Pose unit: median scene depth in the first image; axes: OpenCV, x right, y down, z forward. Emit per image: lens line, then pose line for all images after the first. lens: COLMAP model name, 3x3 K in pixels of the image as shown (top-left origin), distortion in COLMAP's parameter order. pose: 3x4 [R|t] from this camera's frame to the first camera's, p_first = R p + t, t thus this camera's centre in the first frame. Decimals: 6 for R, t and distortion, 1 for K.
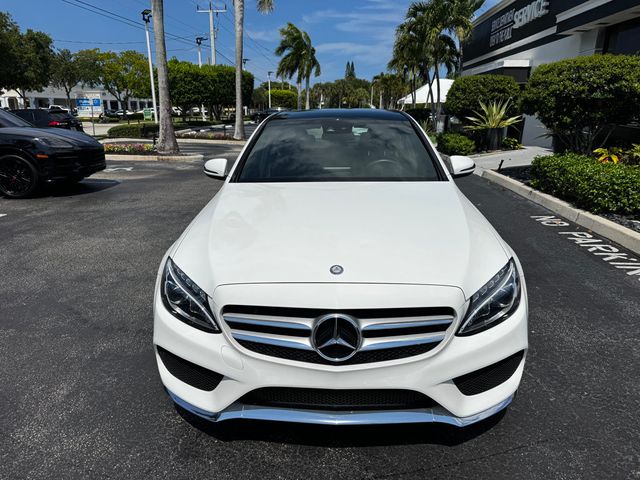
lens RADIAL K [[450.3, 0, 319.8], [0, 450.3, 247.1], [0, 0, 1]] dist [0.026194, -0.032825]
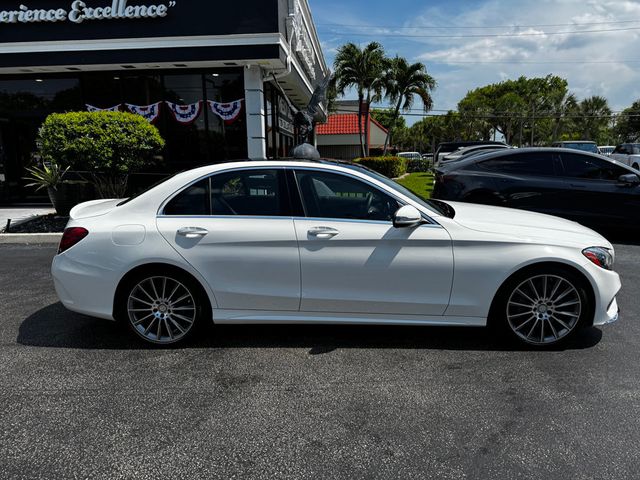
lens RADIAL K [[450.3, 0, 319.8], [0, 450.3, 247.1], [0, 0, 1]] dist [0.026194, -0.032825]
pose [[0.003714, -0.201187, 0.979546, -0.292754], [0.306095, 0.932763, 0.190418, -0.086967], [-0.951994, 0.299127, 0.065047, 0.280948]]
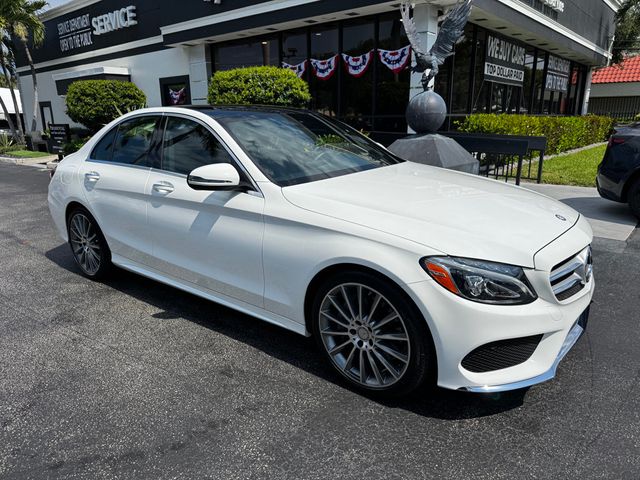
lens RADIAL K [[450.3, 0, 319.8], [0, 450.3, 247.1], [0, 0, 1]] dist [0.026194, -0.032825]
pose [[0.587601, -0.235234, 0.774203, -0.186041], [0.252690, 0.962303, 0.100601, -0.022638], [-0.768682, 0.136520, 0.624892, 0.100014]]
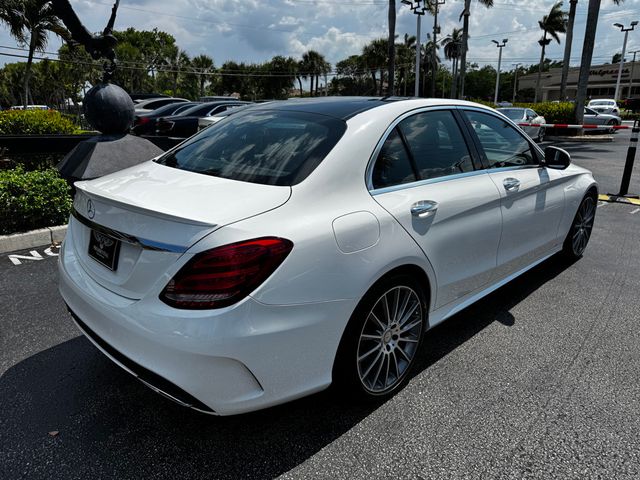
lens RADIAL K [[450.3, 0, 319.8], [0, 450.3, 247.1], [0, 0, 1]] dist [0.026194, -0.032825]
pose [[-0.734849, -0.196898, 0.649021, -0.128576], [0.205120, 0.847600, 0.489387, -0.144584], [-0.646469, 0.492753, -0.582471, 0.487927]]
